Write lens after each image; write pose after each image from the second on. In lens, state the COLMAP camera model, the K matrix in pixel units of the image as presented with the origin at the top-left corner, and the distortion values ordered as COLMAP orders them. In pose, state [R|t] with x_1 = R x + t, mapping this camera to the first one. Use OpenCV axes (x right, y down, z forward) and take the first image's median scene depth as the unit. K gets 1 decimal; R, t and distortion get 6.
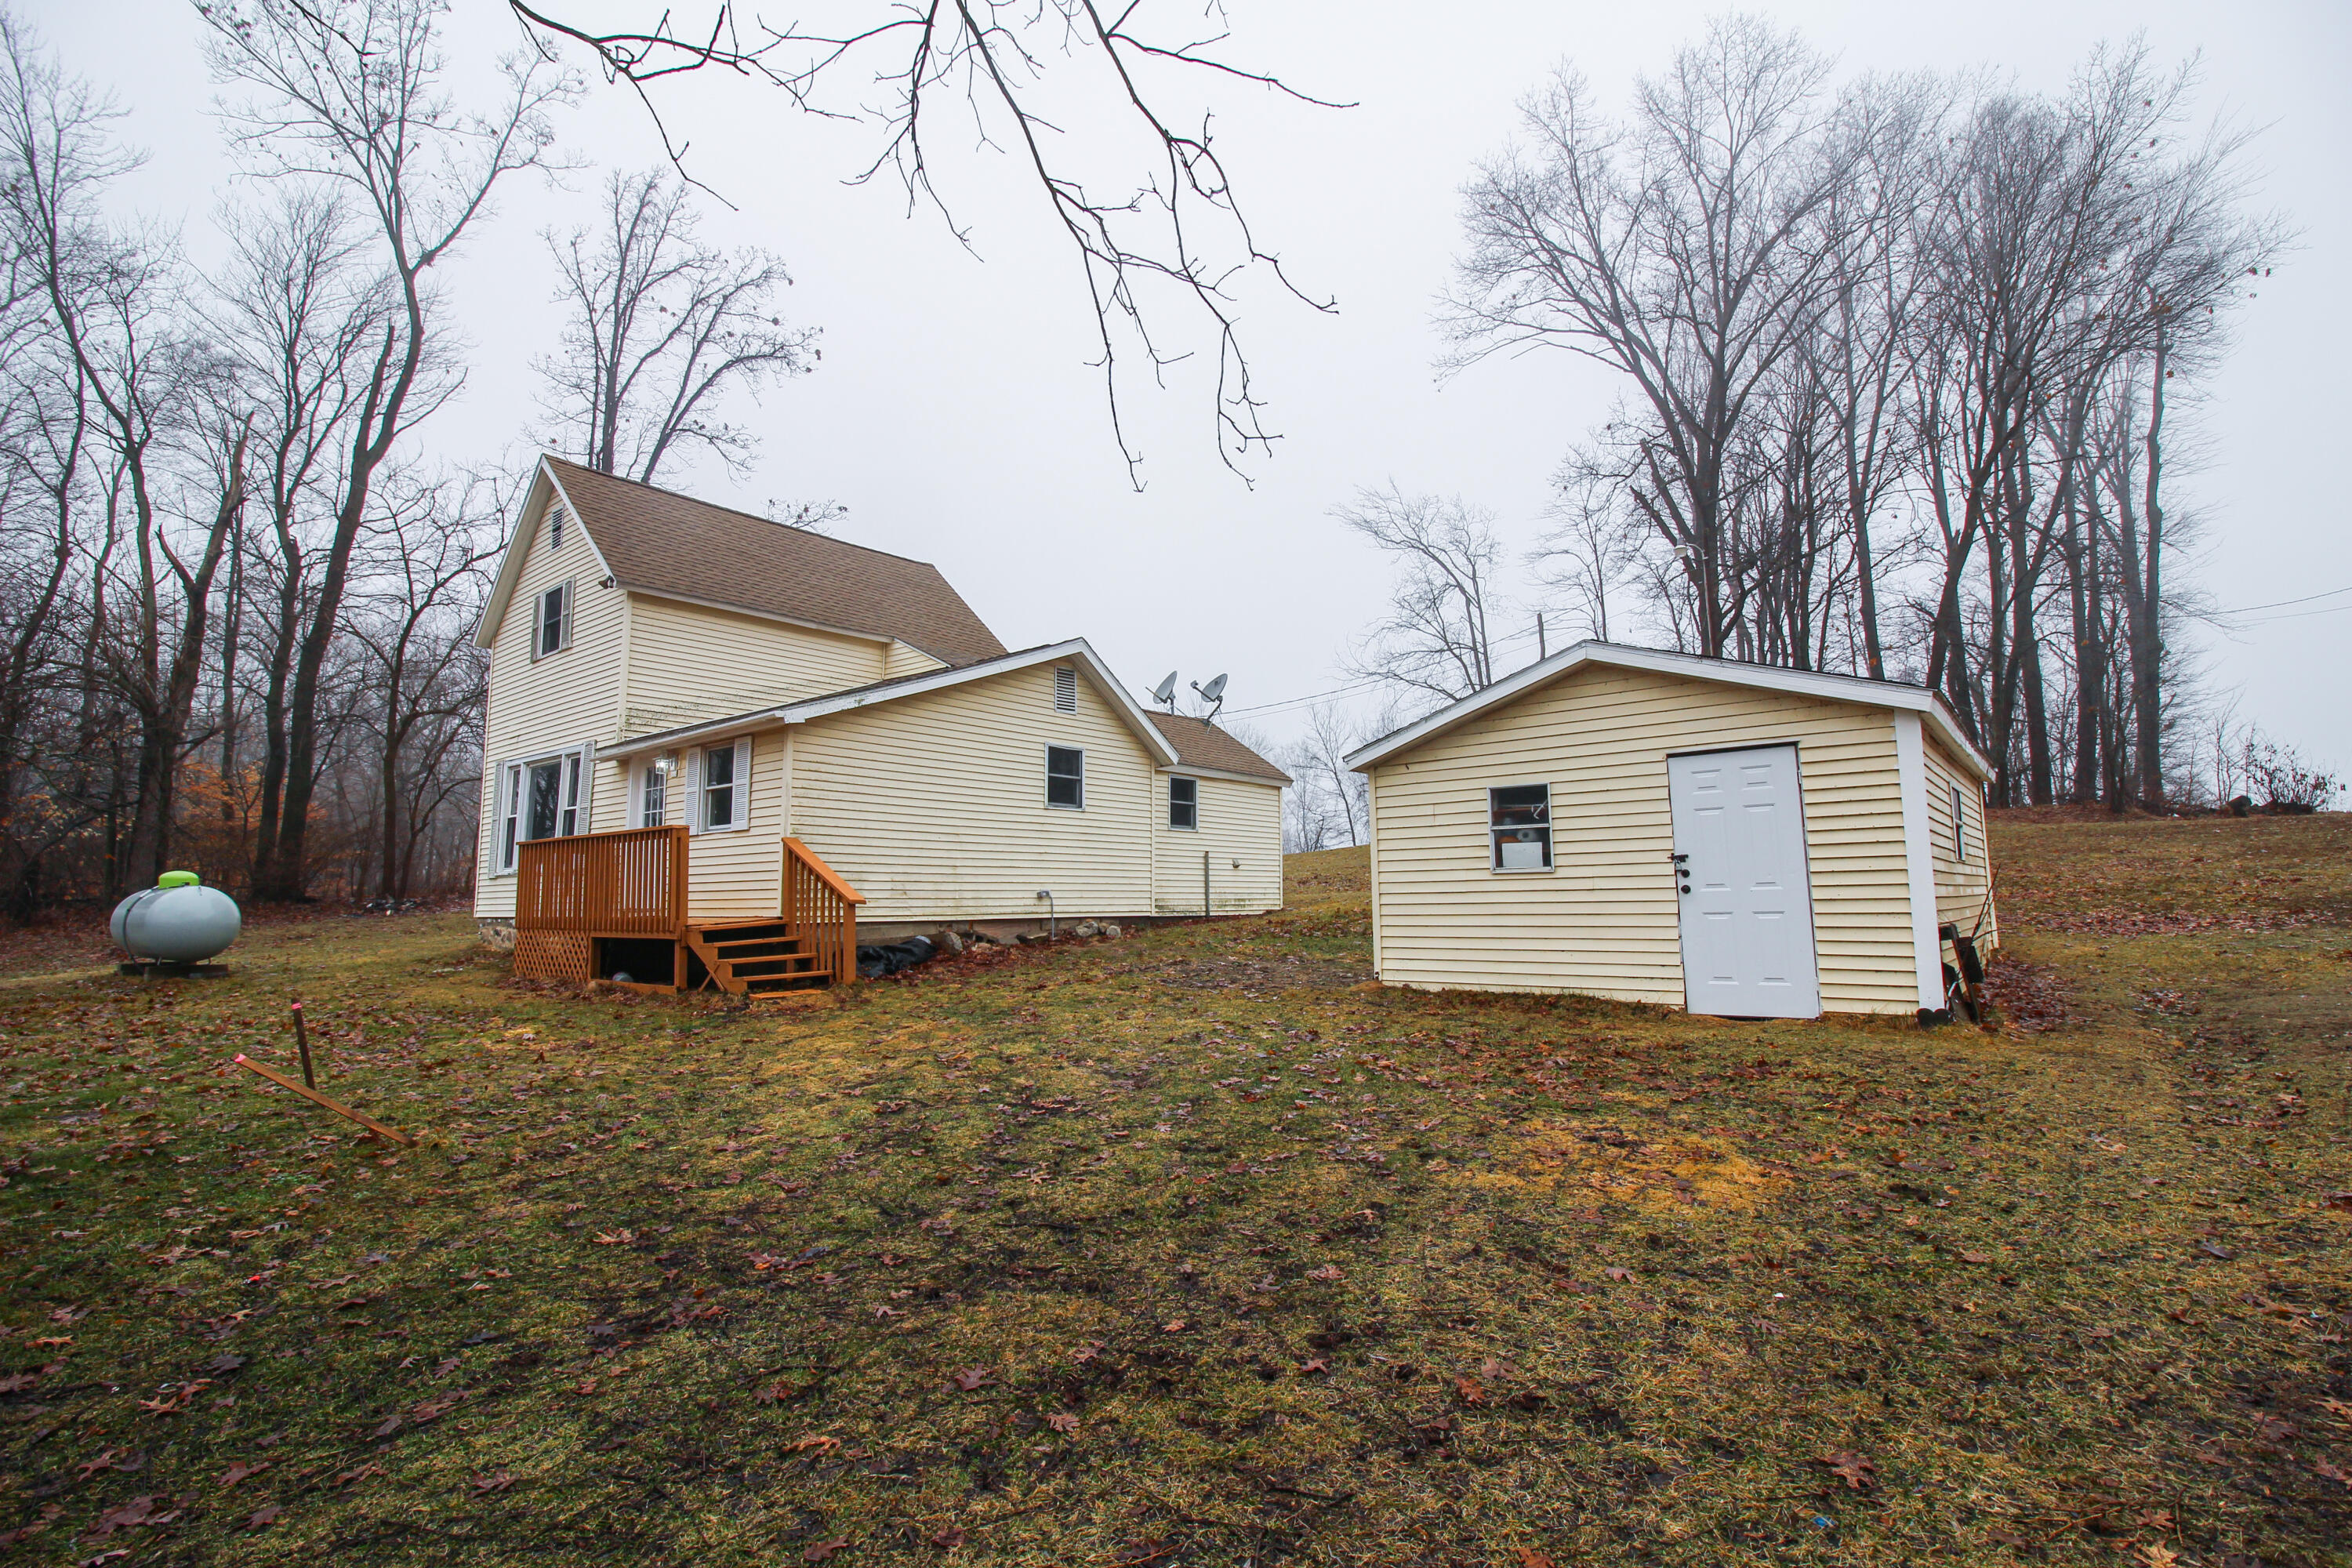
lens RADIAL K [[1092.4, 0, 1179.9], [0, 1092.4, 776.9], [0, 0, 1]] dist [-0.006214, -0.008653]
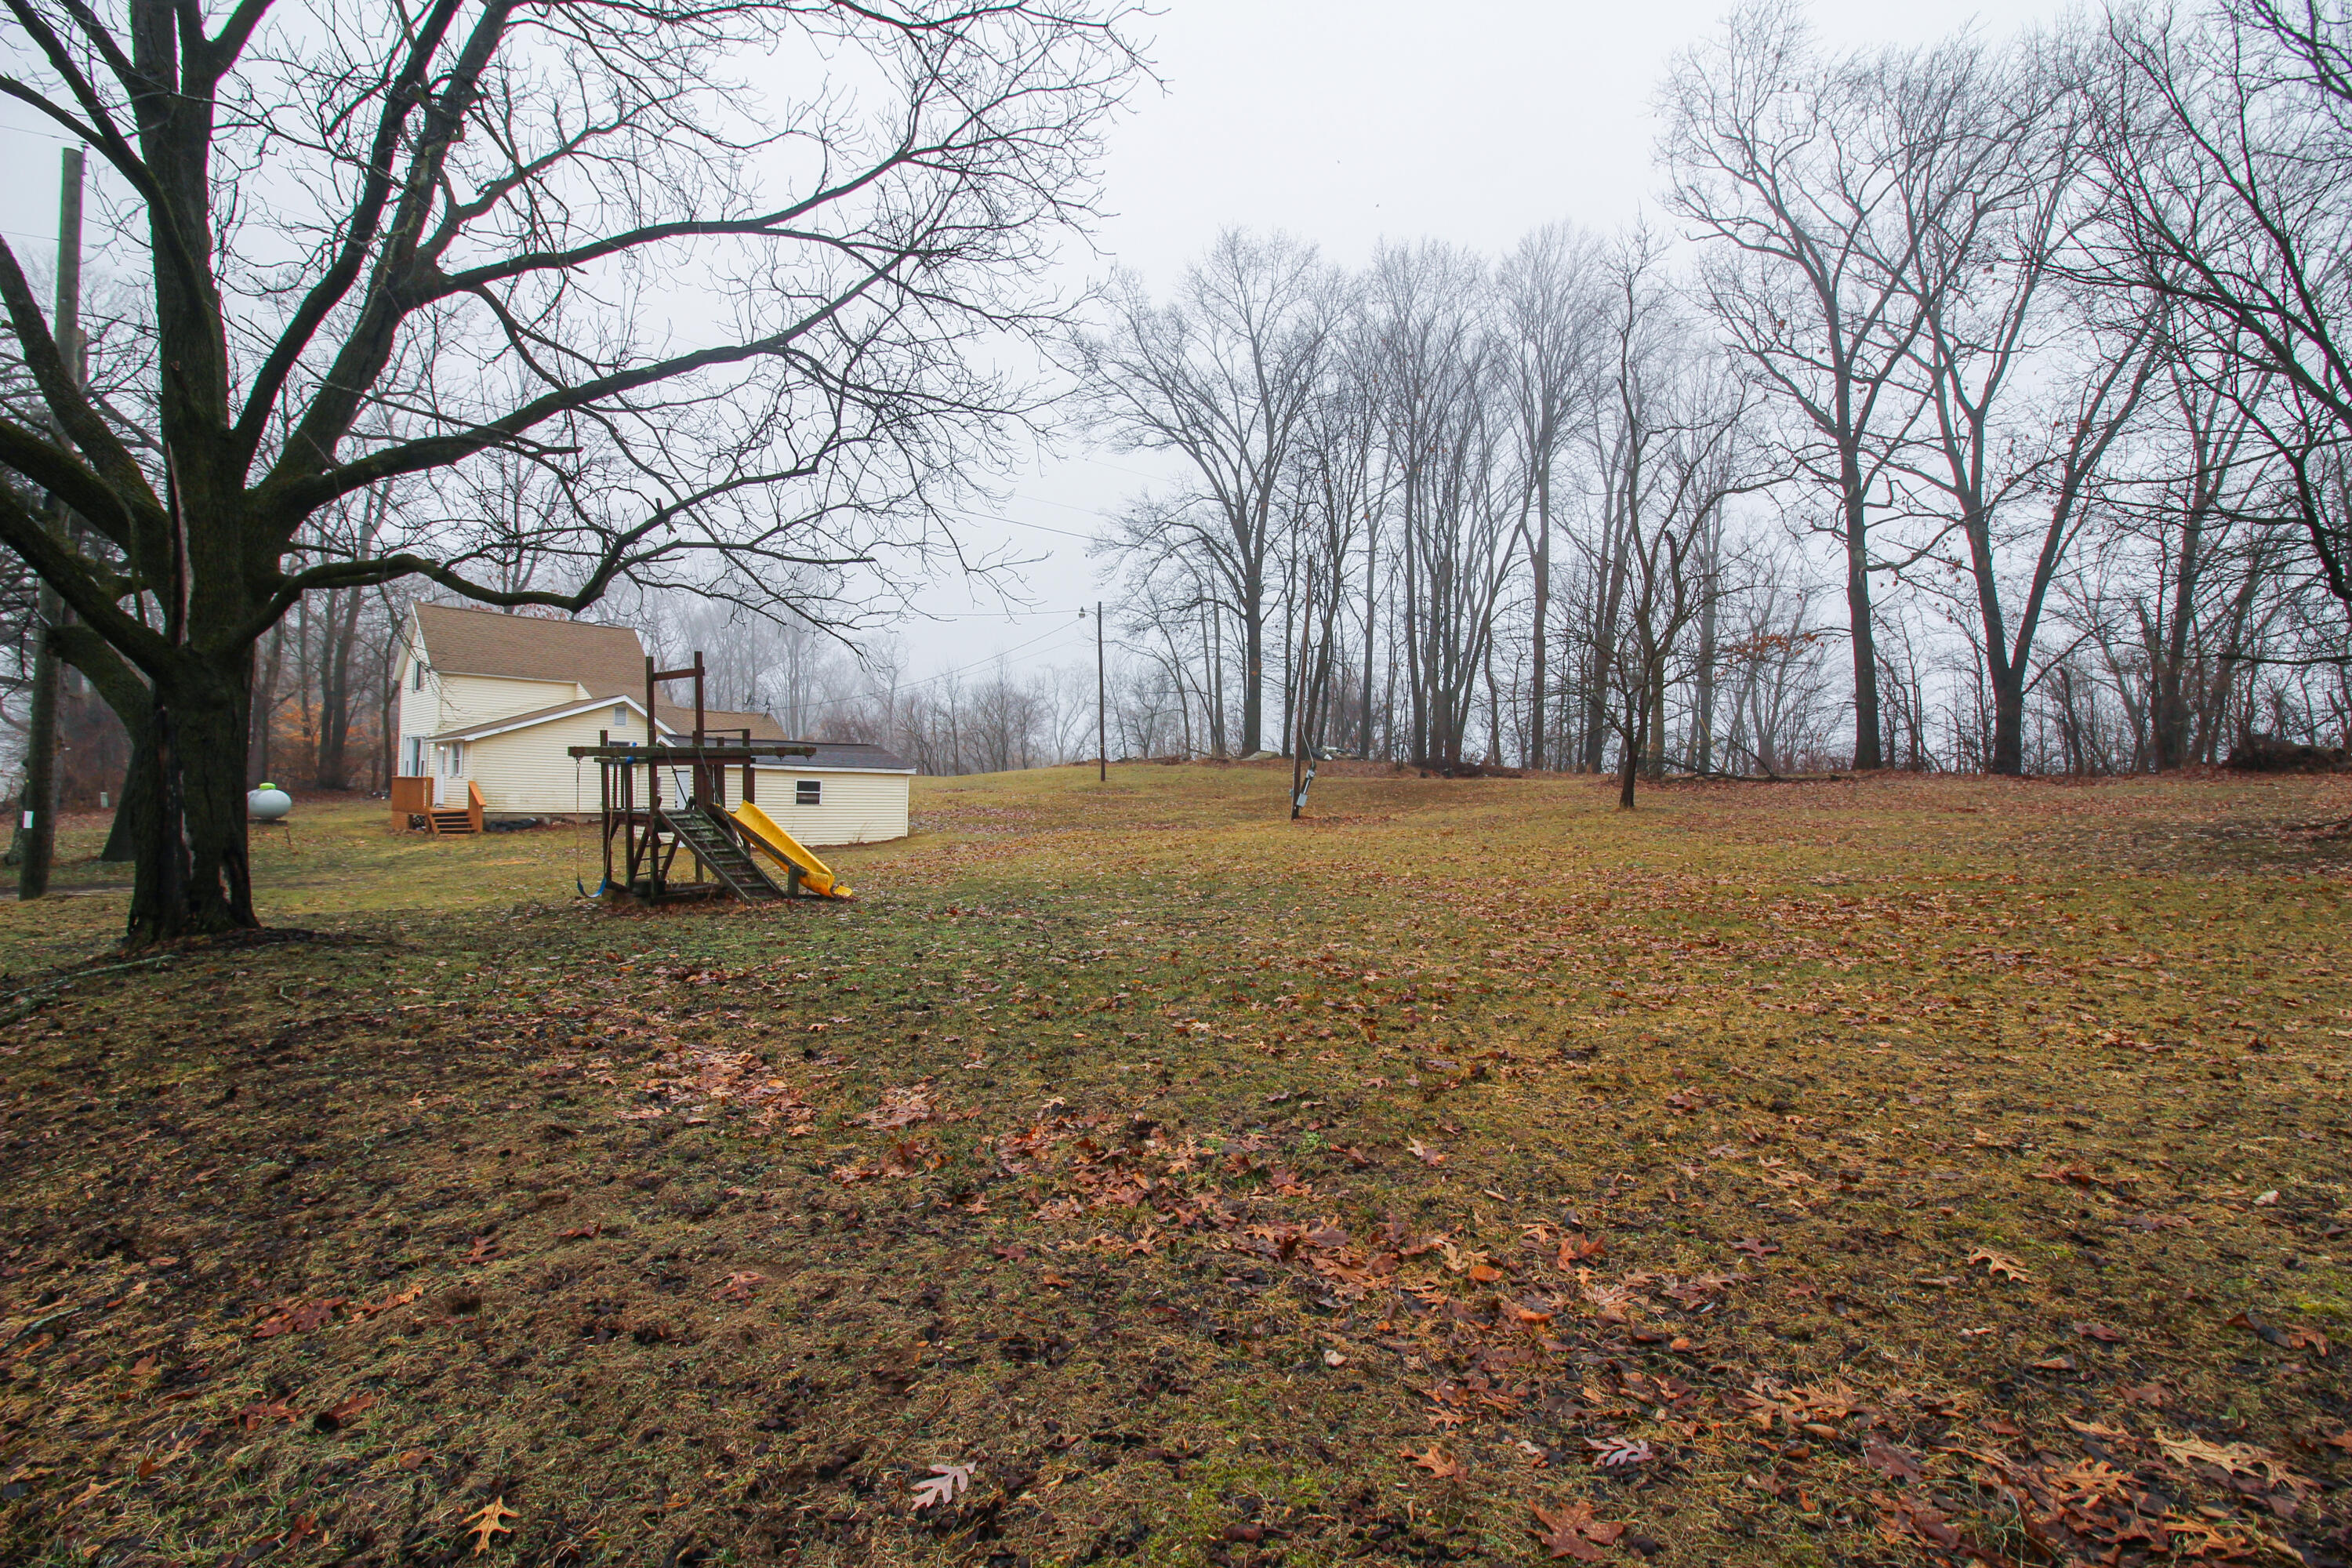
lens RADIAL K [[1092.4, 0, 1182.4], [0, 1092.4, 784.7], [0, 0, 1]] dist [-0.006214, -0.008653]
pose [[0.997475, 0.032854, -0.062959, 1.016686], [-0.026342, 0.994476, 0.101604, -0.165645], [0.065949, -0.099689, 0.992831, -1.021619]]
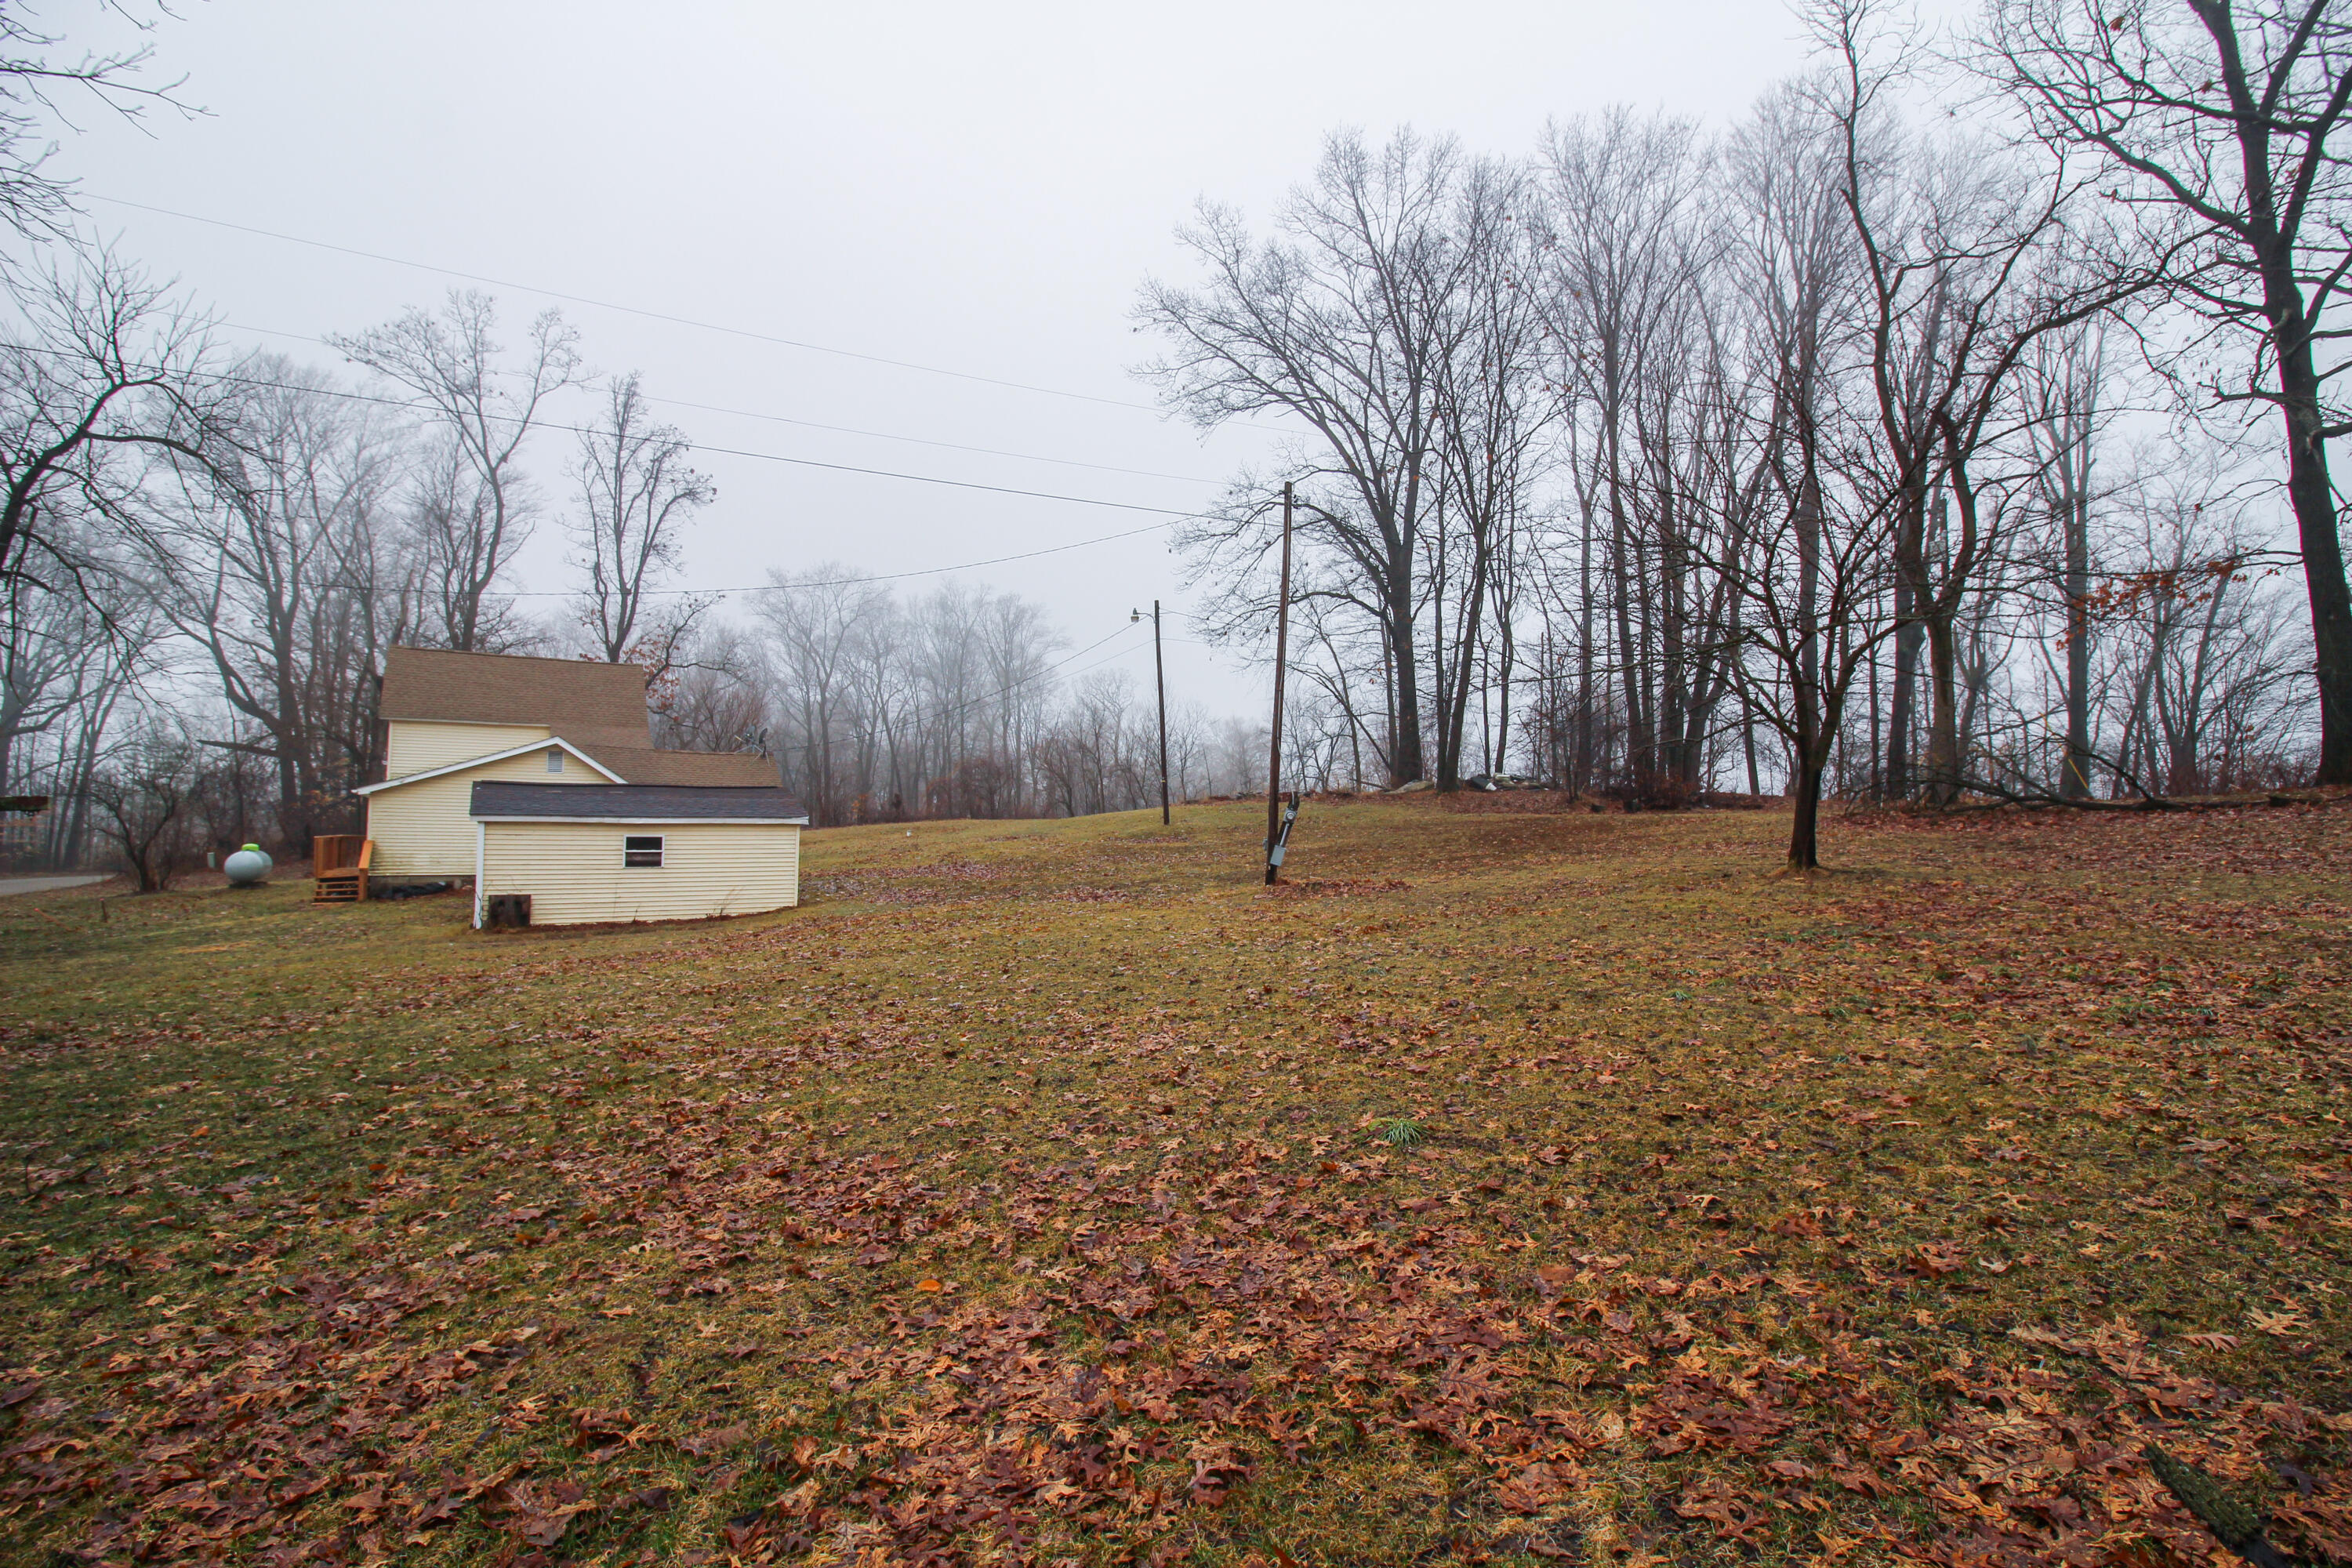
lens RADIAL K [[1092.4, 0, 1184.7], [0, 1092.4, 790.6], [0, 0, 1]] dist [-0.006214, -0.008653]
pose [[0.945672, 0.006608, -0.325055, 1.347206], [0.018849, 0.996998, 0.075102, -0.127206], [0.324575, -0.077149, 0.942708, -0.431141]]
